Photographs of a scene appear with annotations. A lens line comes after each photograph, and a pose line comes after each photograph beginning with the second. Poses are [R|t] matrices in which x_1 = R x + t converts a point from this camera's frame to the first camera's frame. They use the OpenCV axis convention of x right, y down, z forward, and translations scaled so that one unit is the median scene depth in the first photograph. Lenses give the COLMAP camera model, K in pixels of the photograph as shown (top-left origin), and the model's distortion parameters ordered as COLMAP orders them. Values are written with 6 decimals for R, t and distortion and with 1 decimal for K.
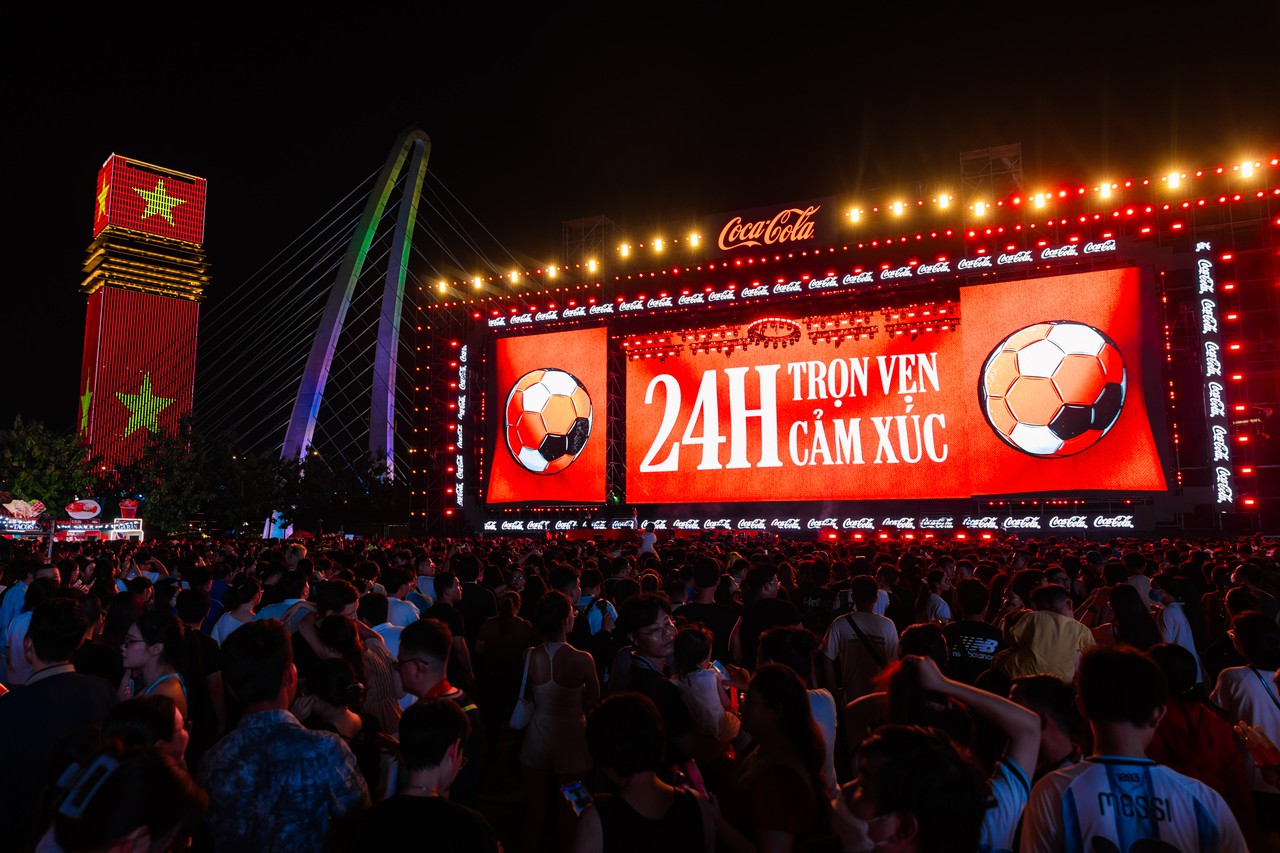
lens RADIAL K [[875.5, 0, 640.4], [0, 875.5, 417.5], [0, 0, 1]] dist [0.001032, -0.000861]
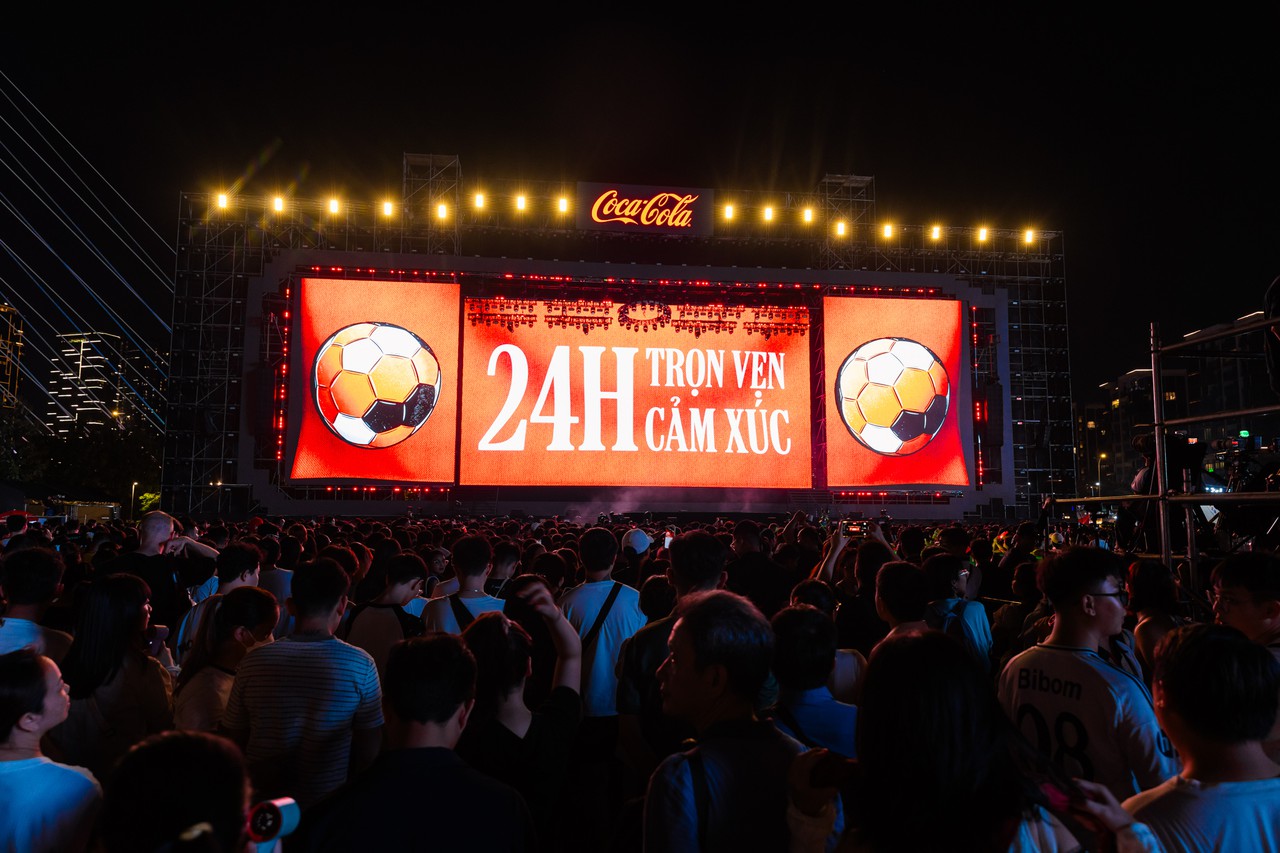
lens RADIAL K [[875.5, 0, 639.5], [0, 875.5, 434.7], [0, 0, 1]] dist [0.001032, -0.000861]
pose [[0.853720, 0.055087, 0.517811, -0.352158], [-0.075591, 0.996966, 0.018566, 0.018661], [-0.515217, -0.054992, 0.855294, 0.151684]]
